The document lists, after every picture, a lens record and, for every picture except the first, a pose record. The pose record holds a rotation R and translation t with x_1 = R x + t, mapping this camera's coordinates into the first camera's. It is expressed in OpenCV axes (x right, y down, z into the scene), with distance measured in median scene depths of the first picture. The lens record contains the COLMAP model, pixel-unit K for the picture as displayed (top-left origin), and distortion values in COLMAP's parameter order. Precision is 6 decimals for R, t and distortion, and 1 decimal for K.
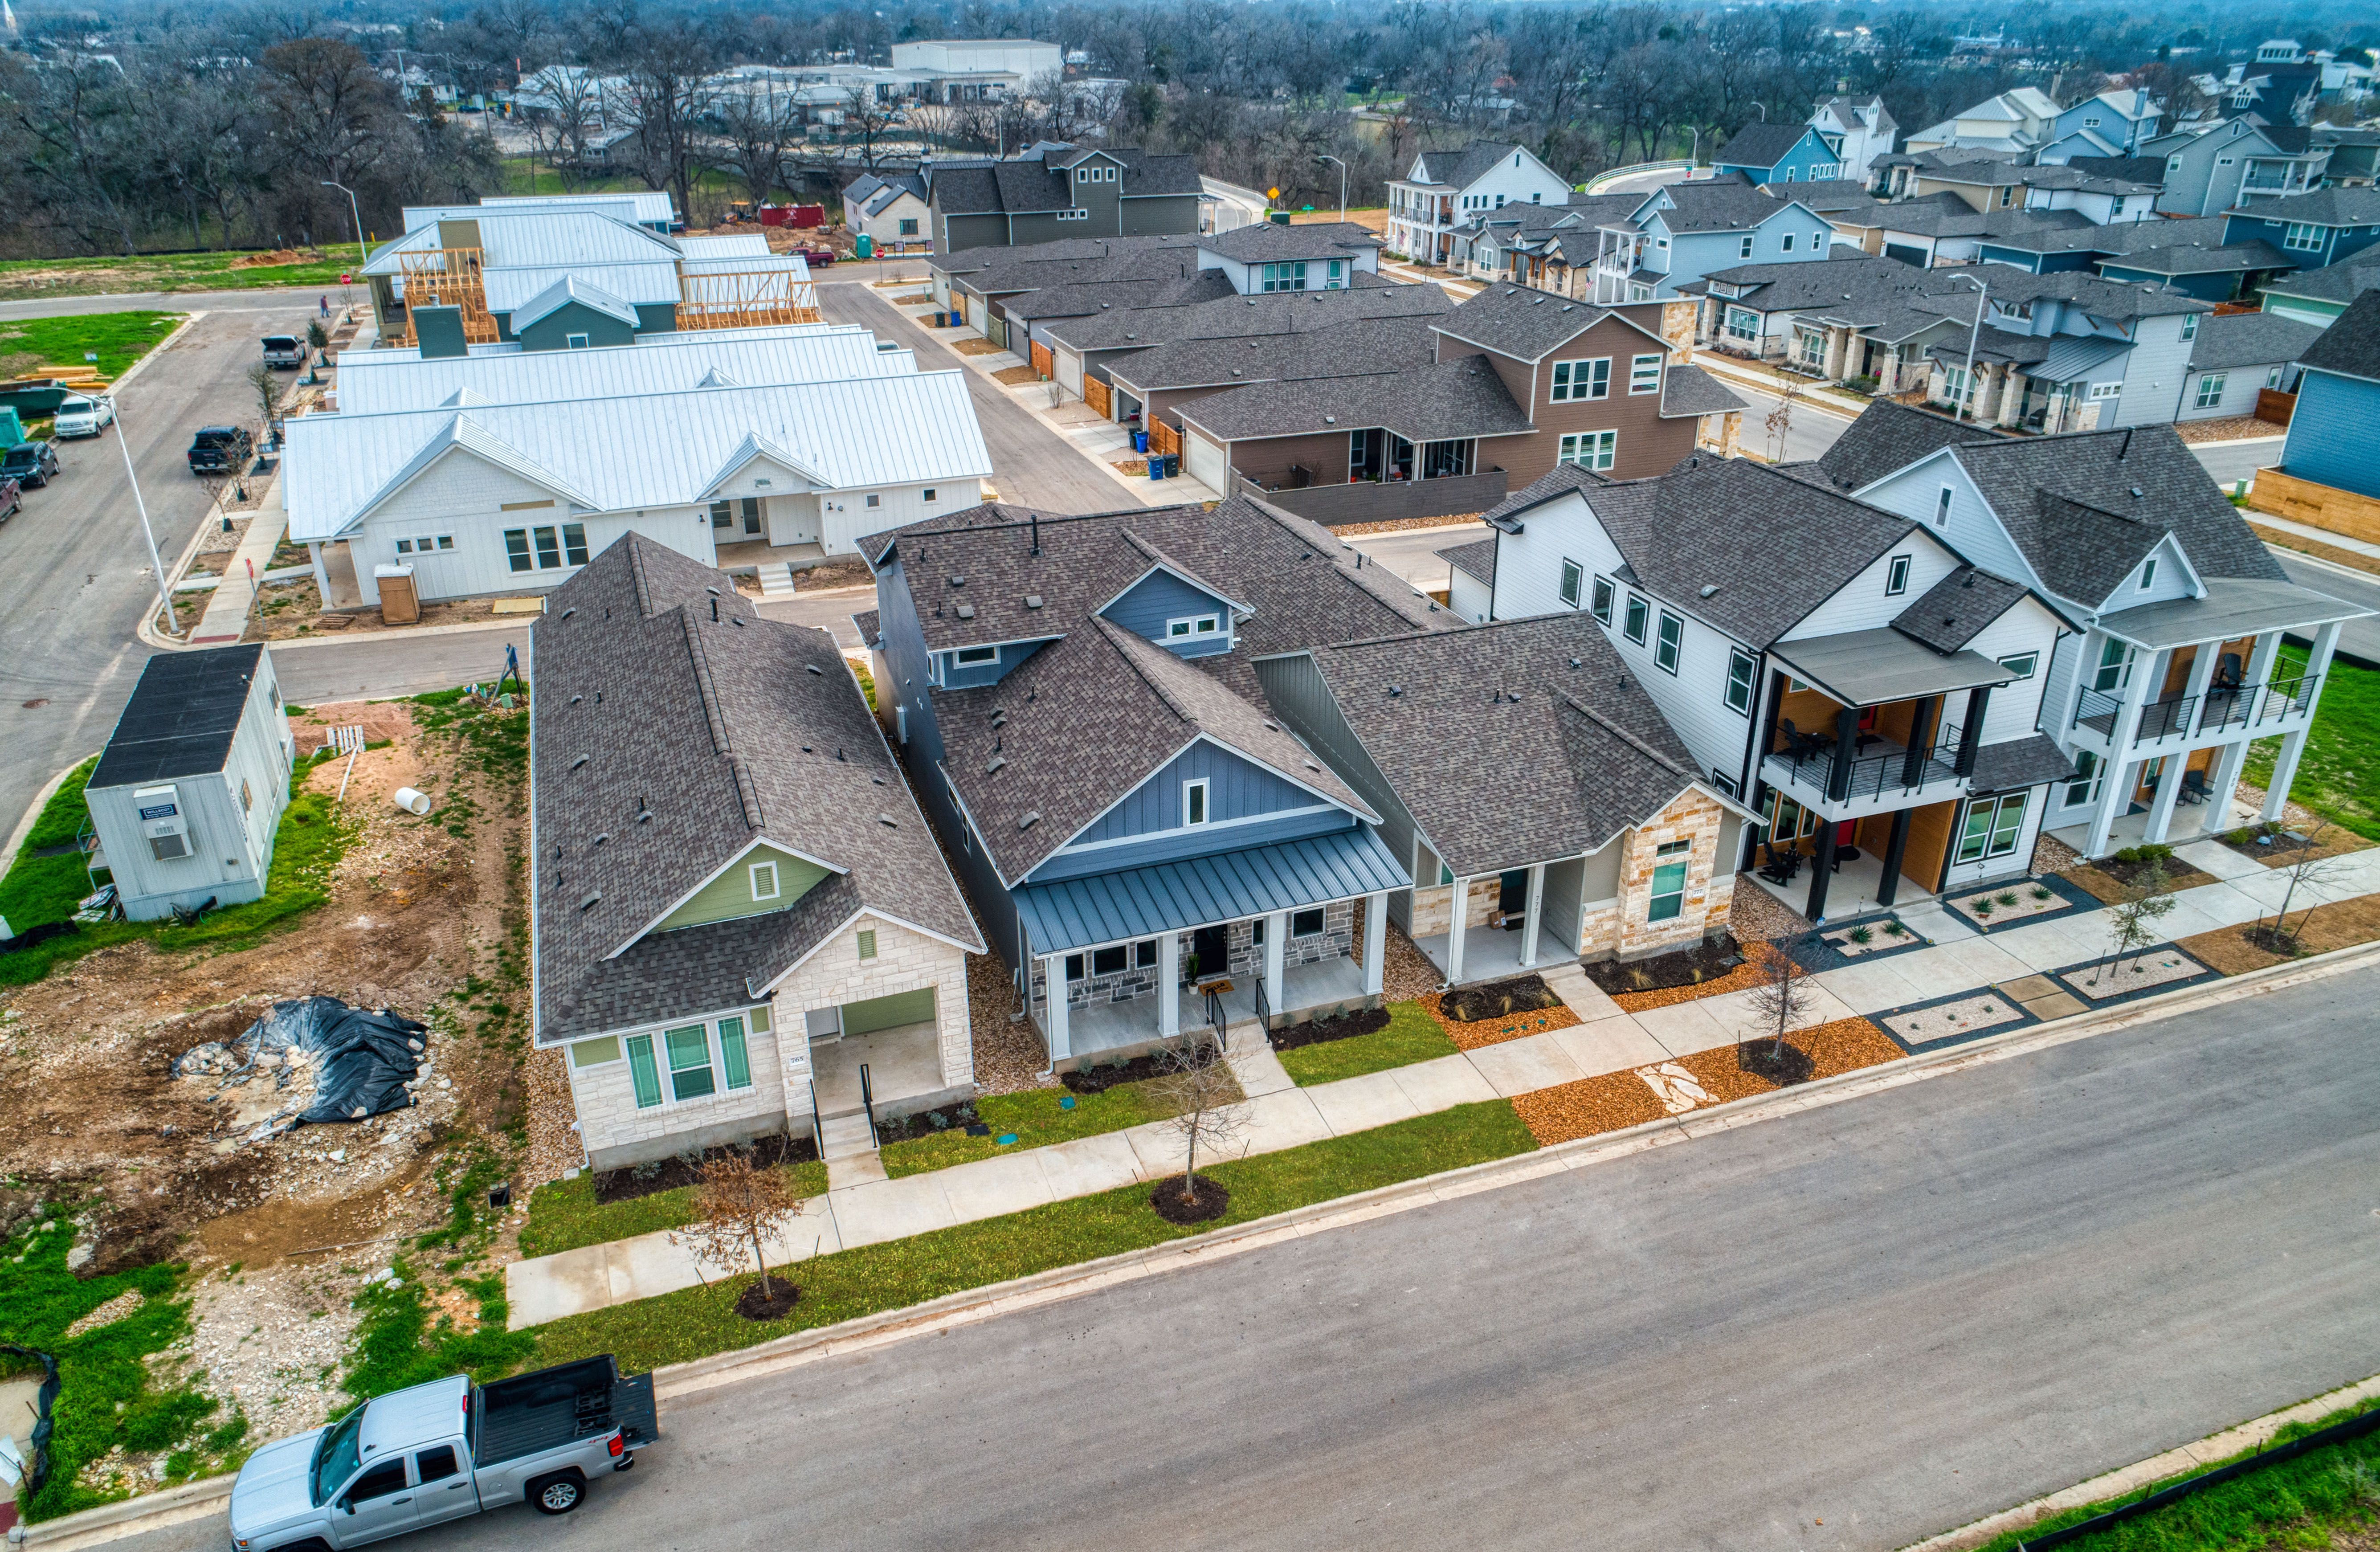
lens RADIAL K [[1631.0, 0, 1190.0], [0, 1631.0, 776.0], [0, 0, 1]] dist [-0.000786, 0.000605]
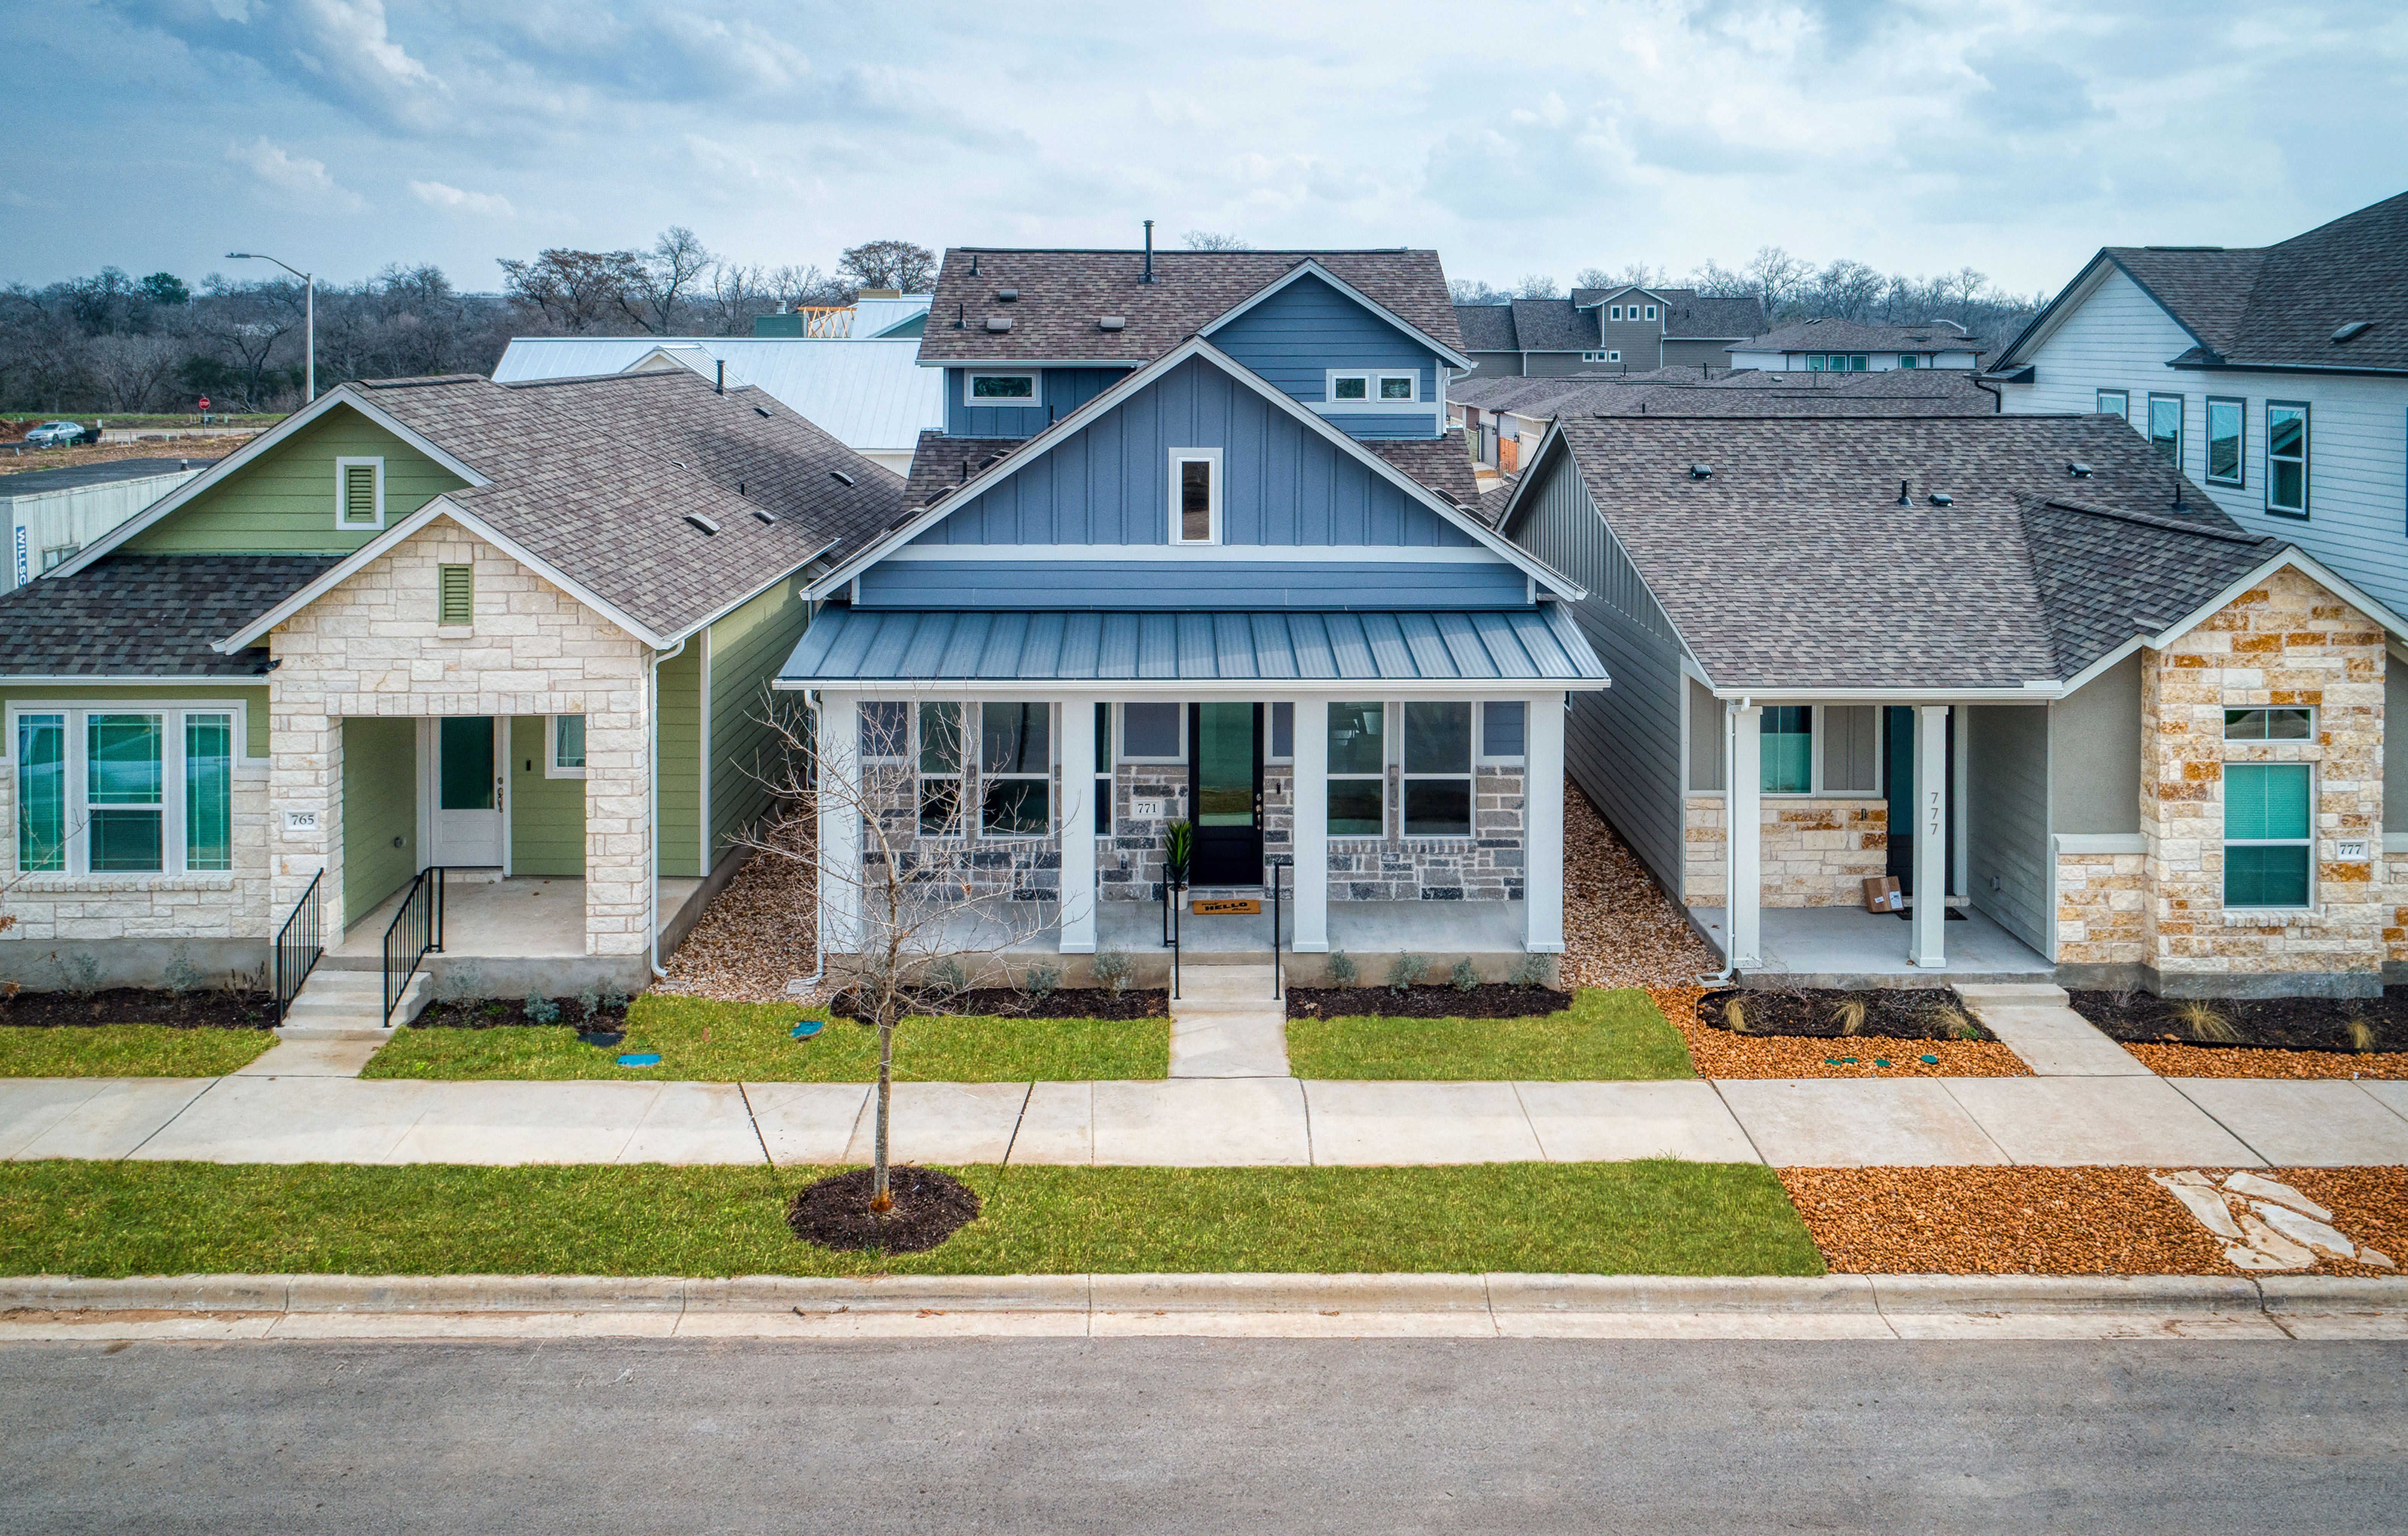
lens RADIAL K [[1862.7, 0, 1205.3], [0, 1862.7, 345.8], [0, 0, 1]] dist [0.002863, -0.001281]
pose [[0.943499, 0.004521, -0.331343, 0.190715], [-0.141714, 0.909363, -0.391122, 0.191860], [0.299543, 0.415979, 0.858624, 0.431659]]
